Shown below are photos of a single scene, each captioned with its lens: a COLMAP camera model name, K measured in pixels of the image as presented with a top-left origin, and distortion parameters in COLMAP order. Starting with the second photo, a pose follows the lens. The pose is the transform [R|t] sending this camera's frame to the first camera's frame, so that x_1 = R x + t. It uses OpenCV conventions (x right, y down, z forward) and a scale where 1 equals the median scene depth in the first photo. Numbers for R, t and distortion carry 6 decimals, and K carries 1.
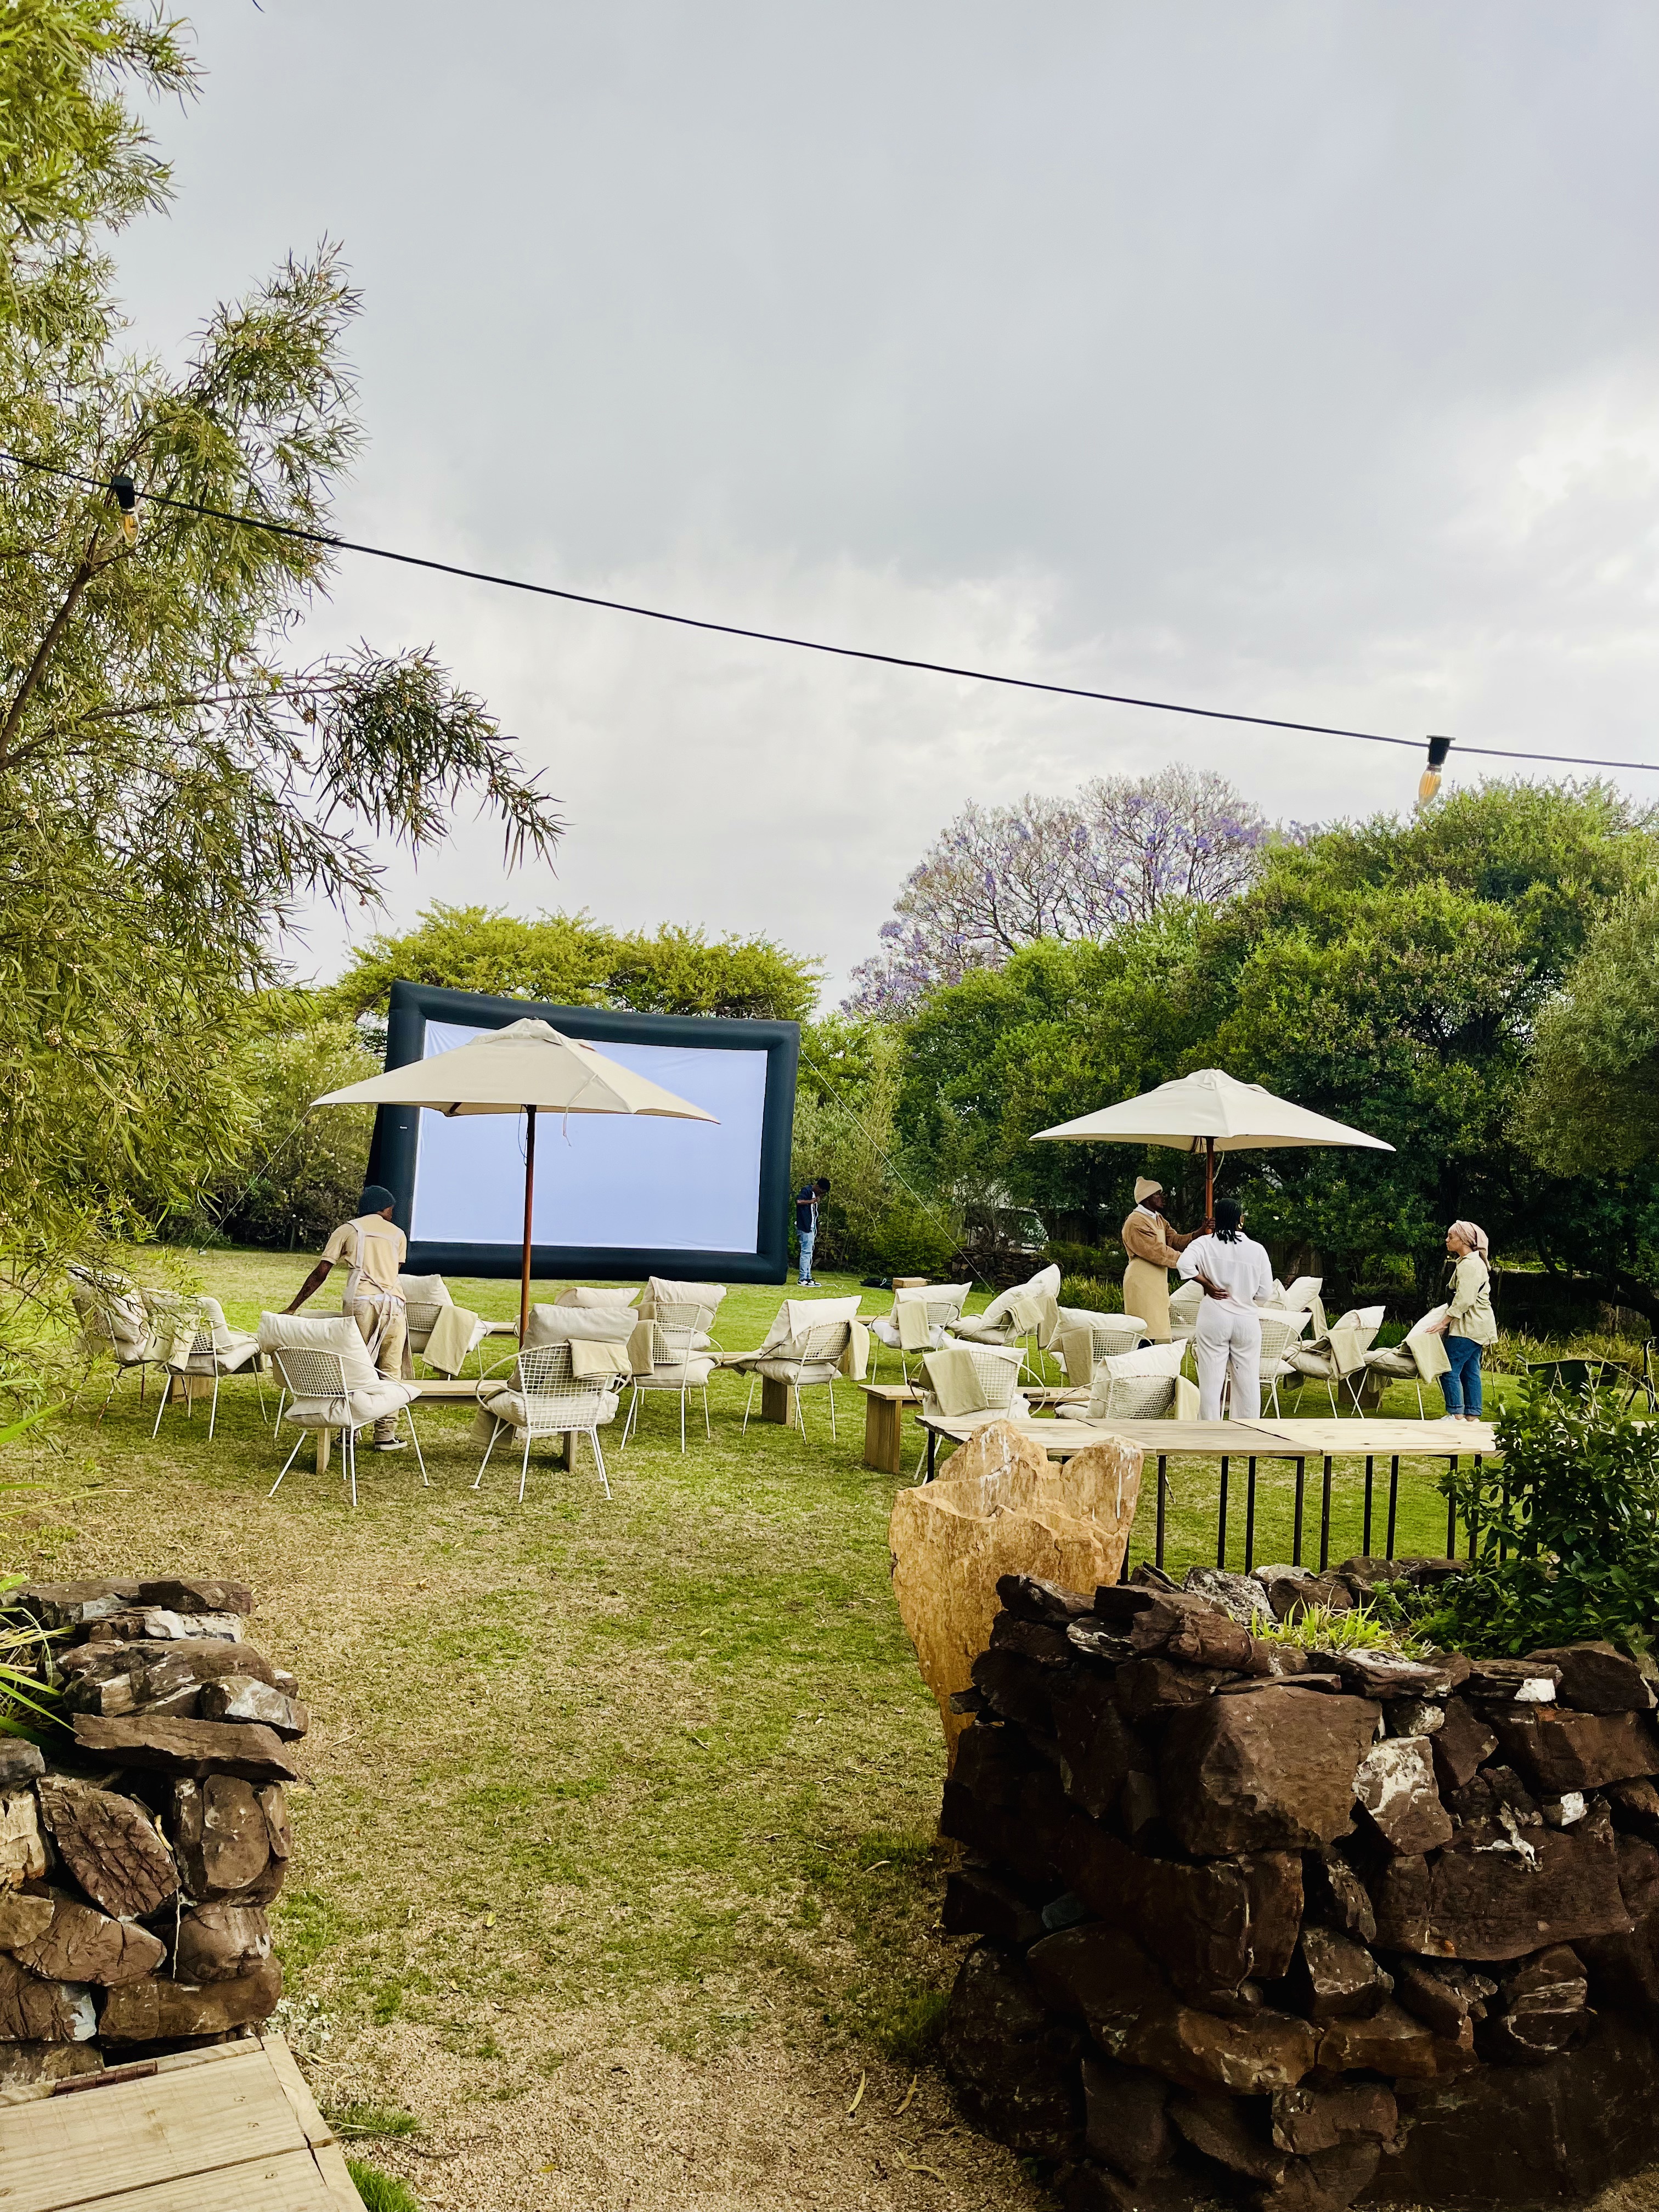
lens RADIAL K [[1675.9, 0, 829.5], [0, 1675.9, 1107.0], [0, 0, 1]] dist [0.036203, -0.002100]
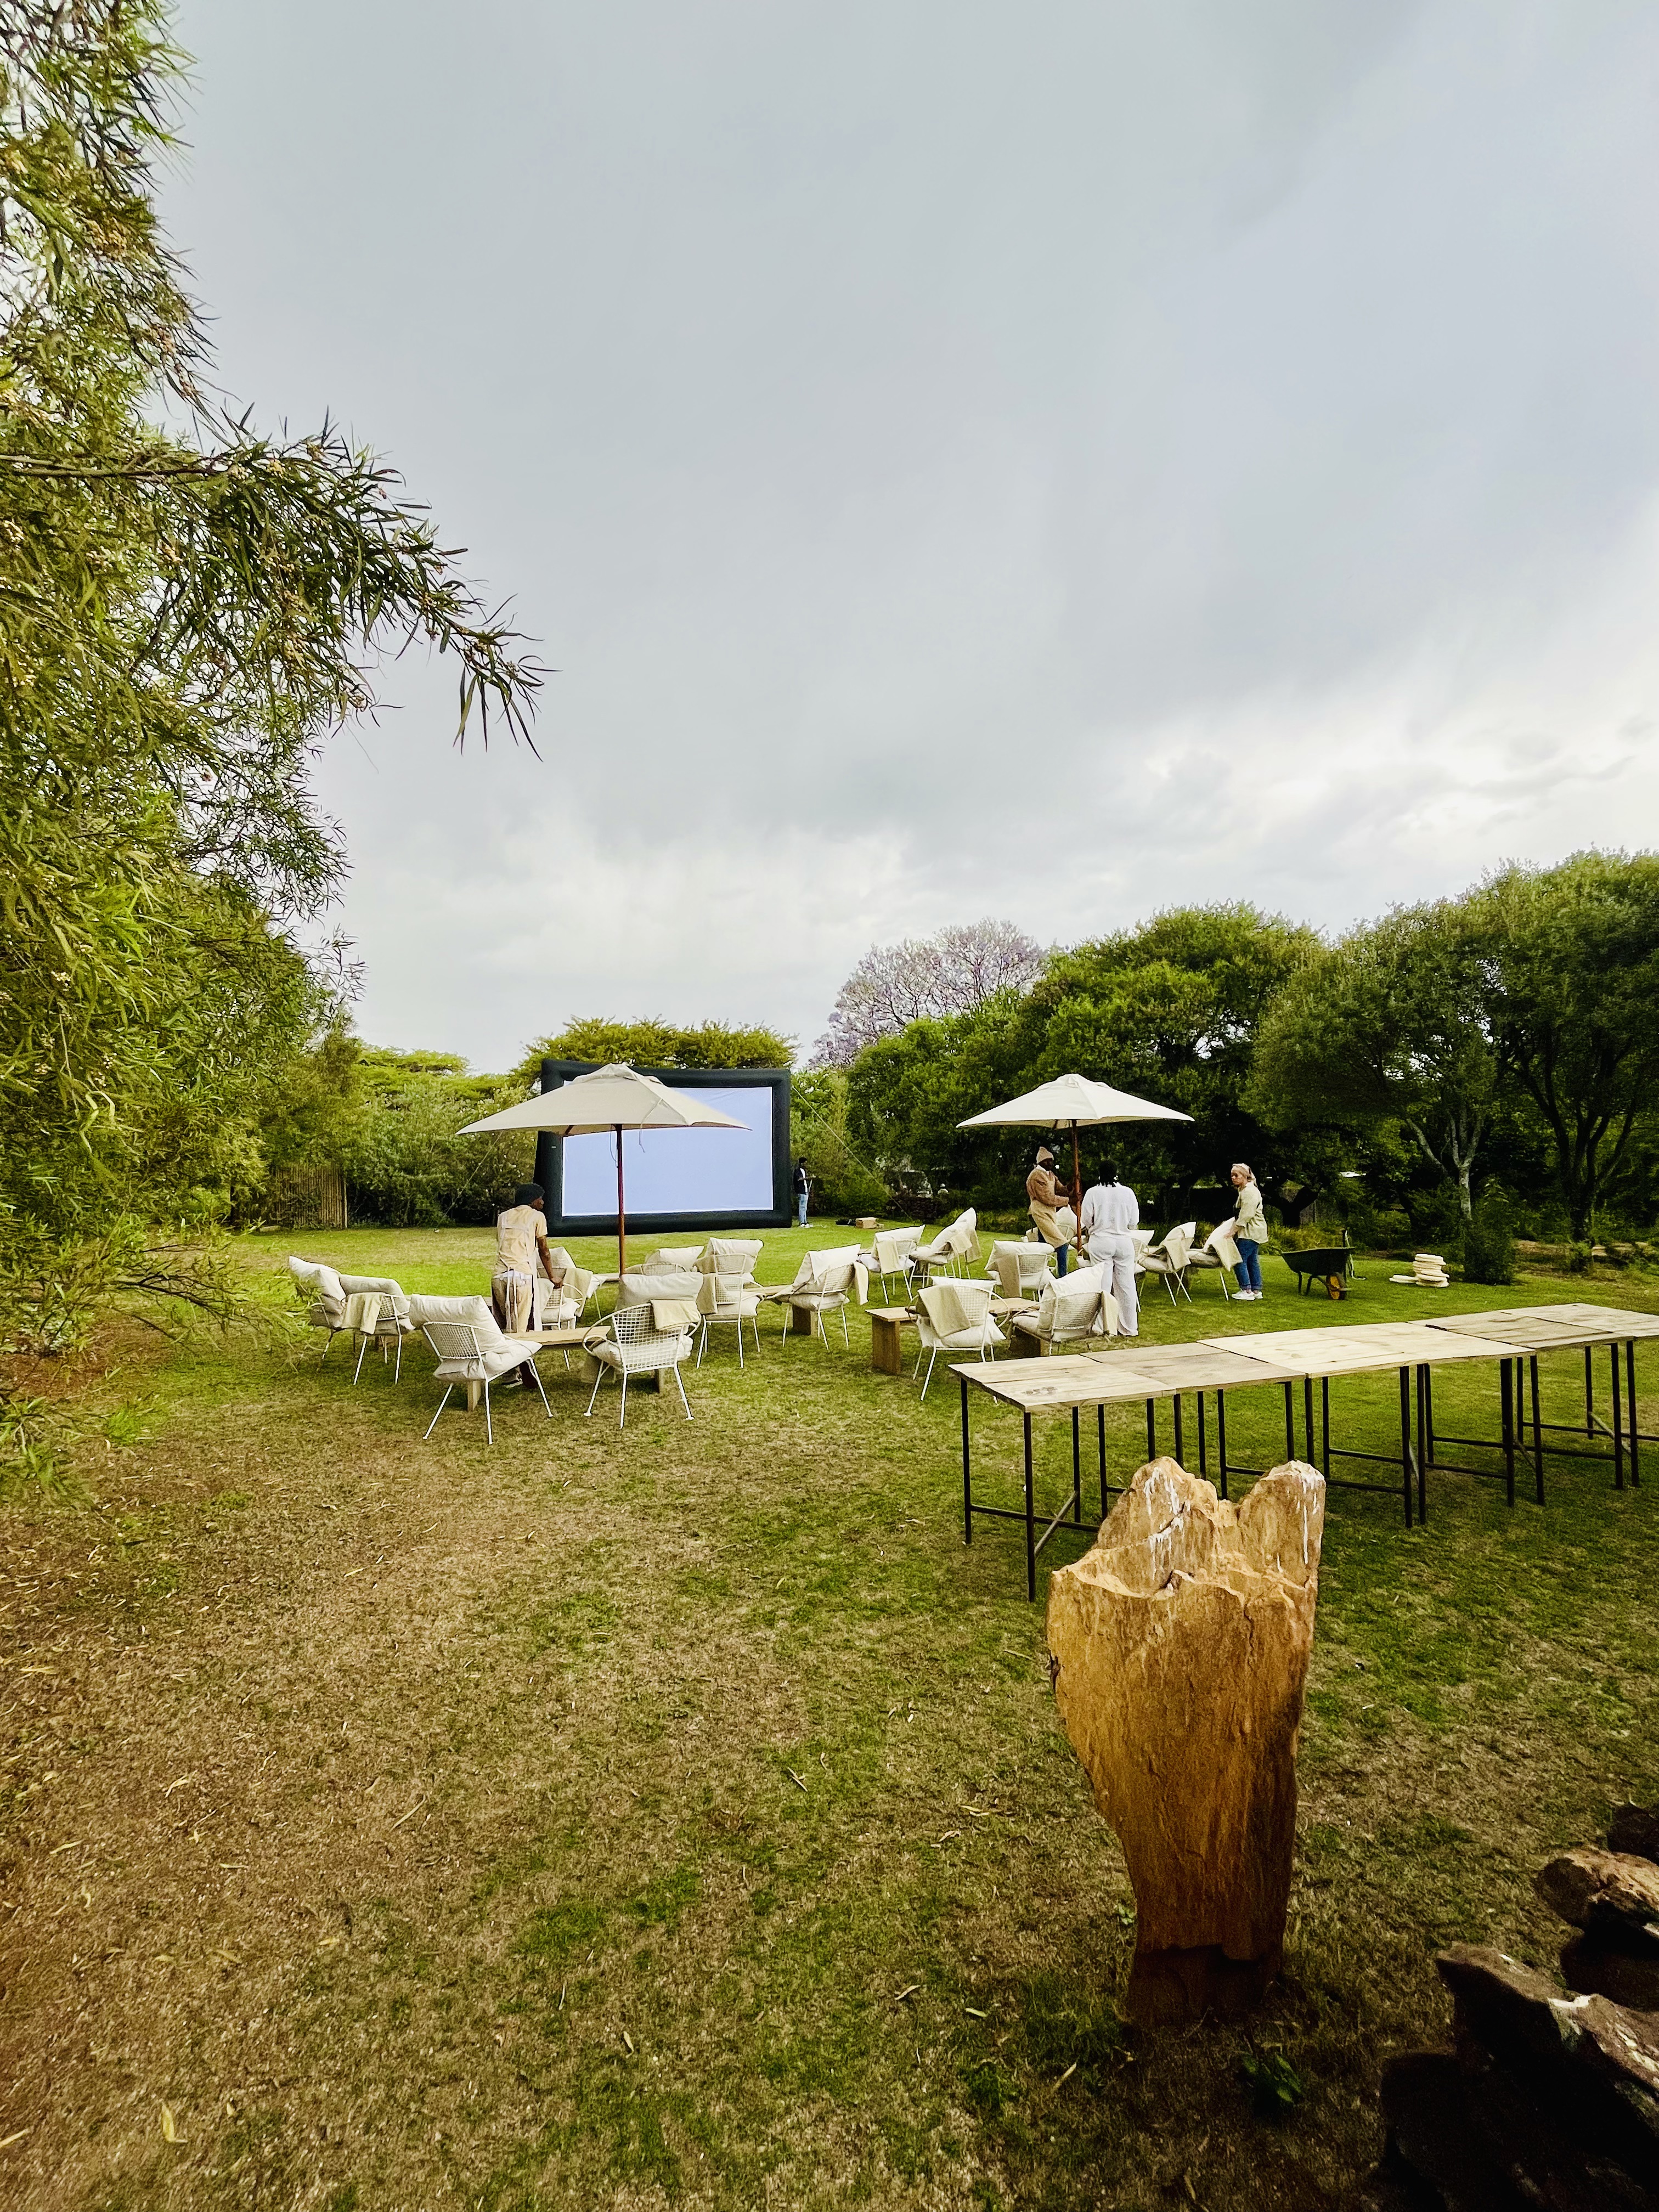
lens RADIAL K [[888.8, 0, 830.7], [0, 888.8, 1104.9], [0, 0, 1]] dist [0.000825, 0.000254]
pose [[0.997369, -0.062851, 0.036118, -0.023597], [0.063512, 0.997828, -0.017456, 0.006174], [-0.034942, 0.019704, 0.999195, 0.226980]]
